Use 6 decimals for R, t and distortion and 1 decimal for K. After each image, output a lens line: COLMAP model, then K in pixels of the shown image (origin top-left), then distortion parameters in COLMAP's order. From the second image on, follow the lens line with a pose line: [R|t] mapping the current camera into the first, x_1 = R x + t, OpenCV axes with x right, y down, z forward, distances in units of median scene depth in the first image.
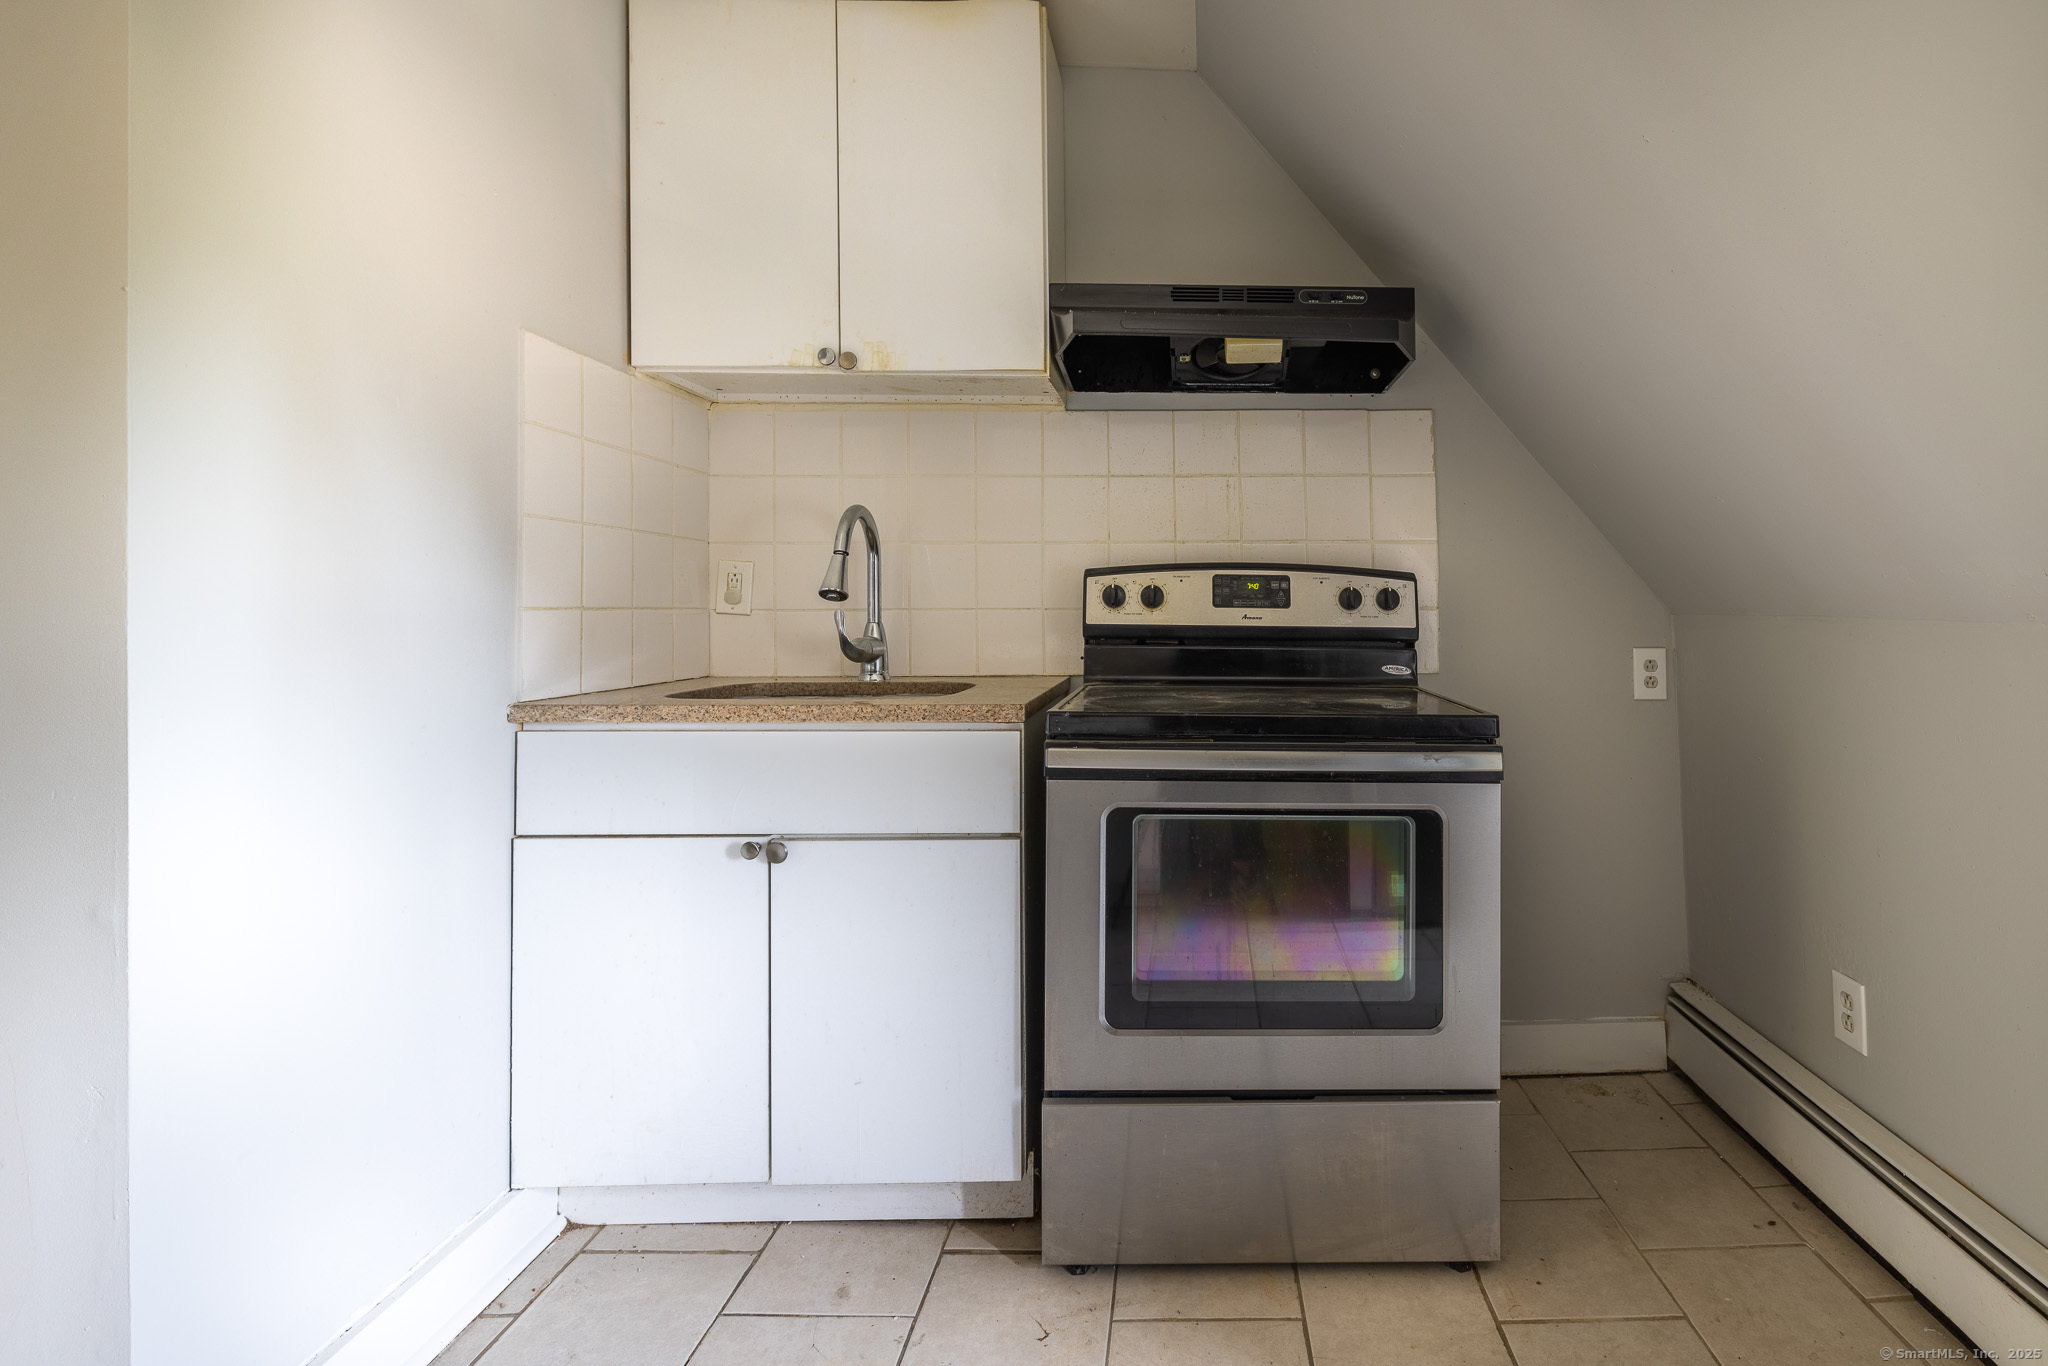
lens RADIAL K [[970.2, 0, 1060.5], [0, 970.2, 582.3], [0, 0, 1]] dist [0.000868, -0.000232]
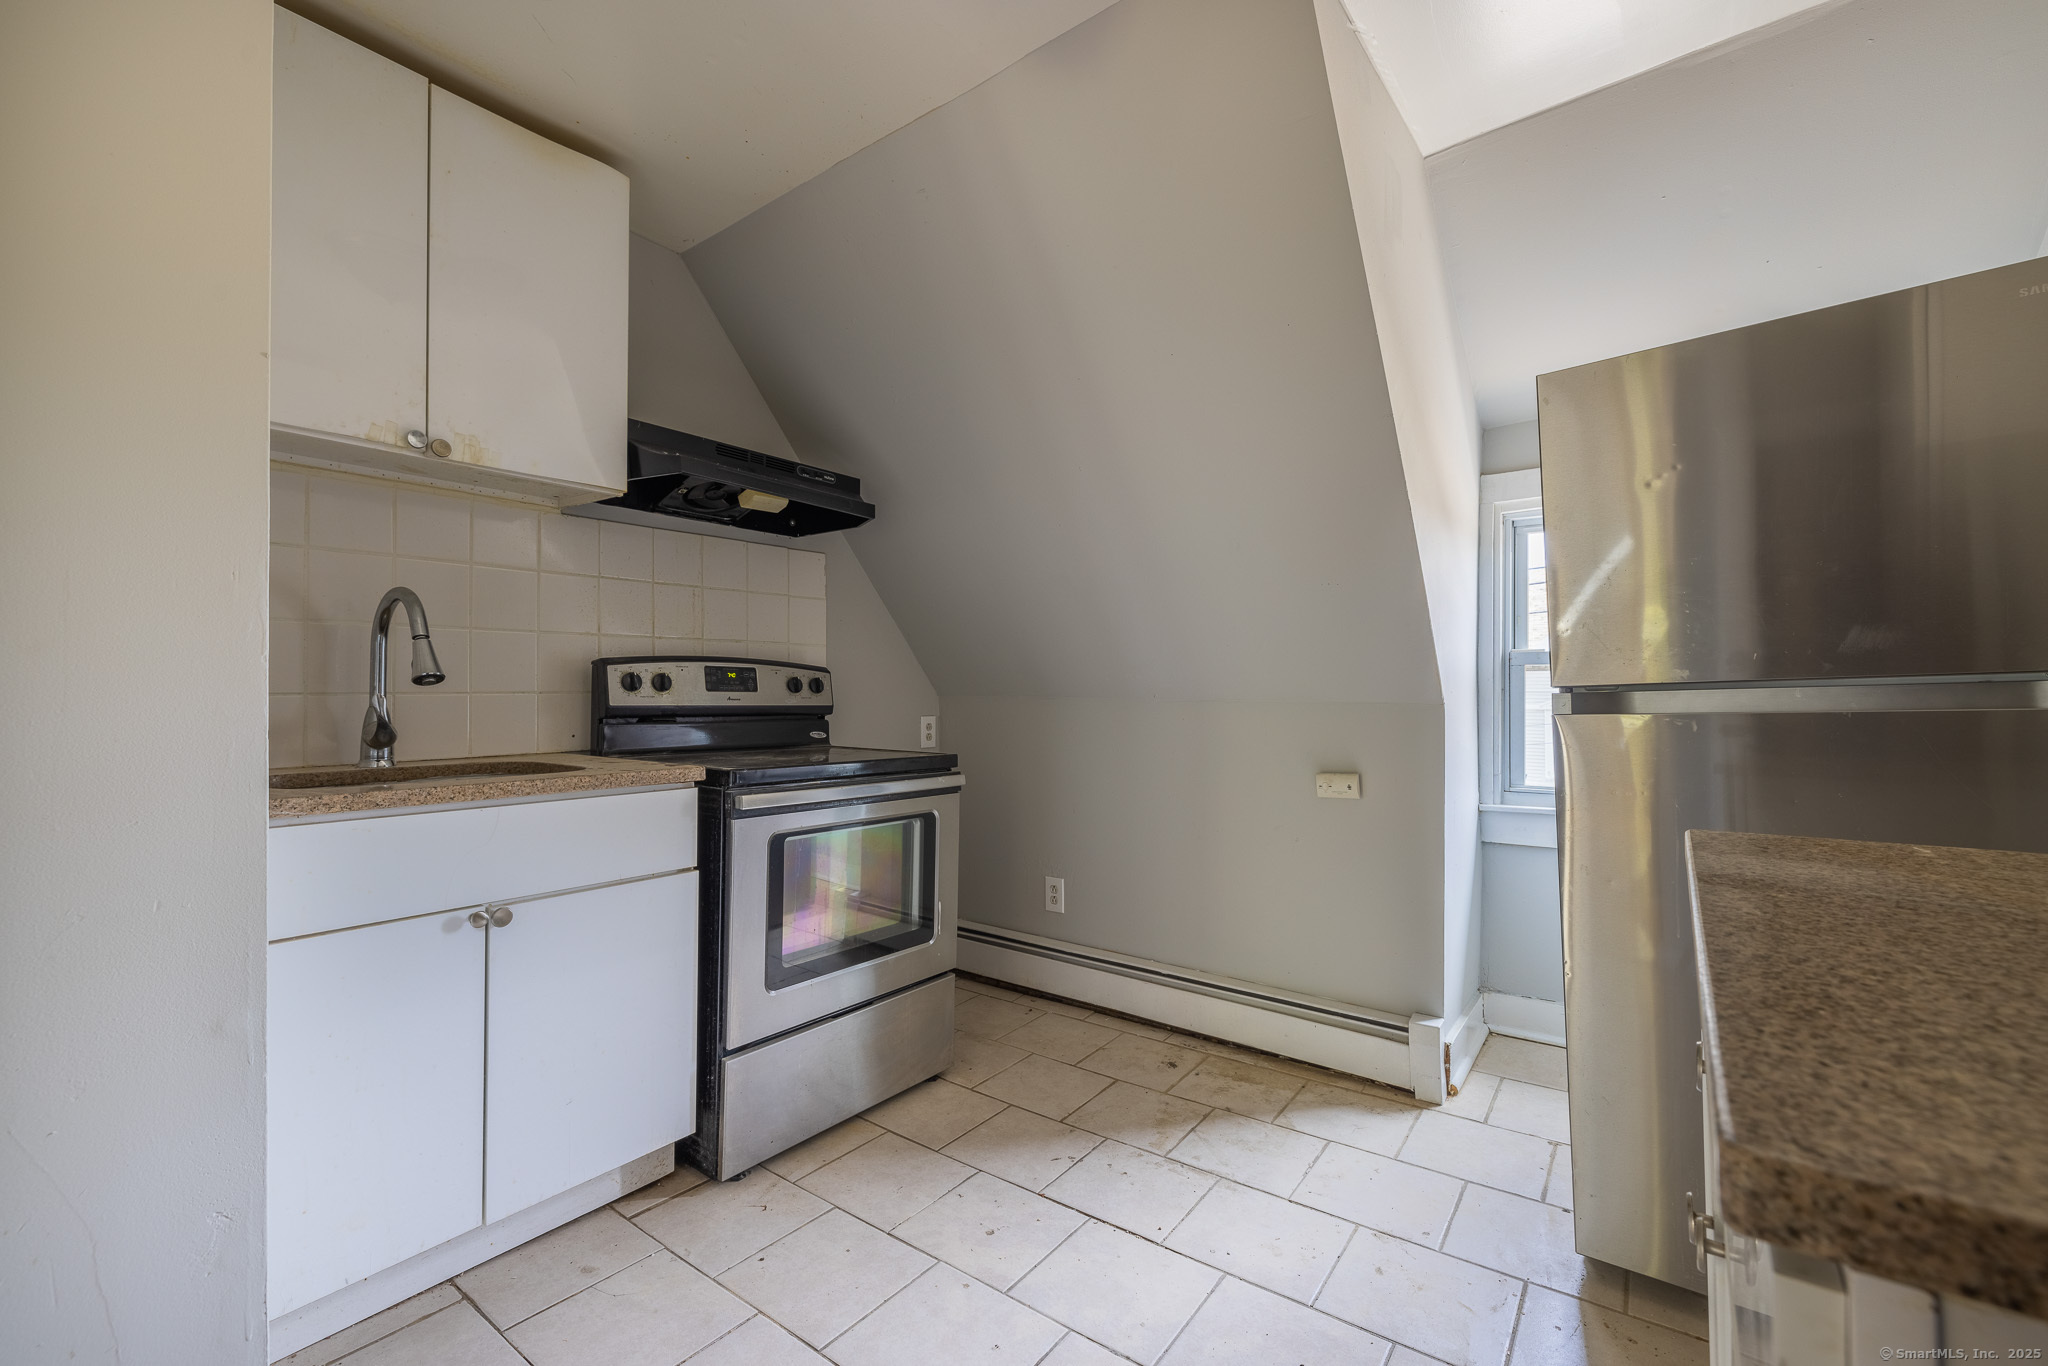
lens RADIAL K [[881.6, 0, 1024.0], [0, 881.6, 683.0], [0, 0, 1]] dist [0.000217, 0.000115]
pose [[0.619124, 0.007334, 0.785259, -0.540624], [-0.021786, 0.999732, 0.007839, -0.003535], [-0.784991, -0.021961, 0.619118, -0.050669]]
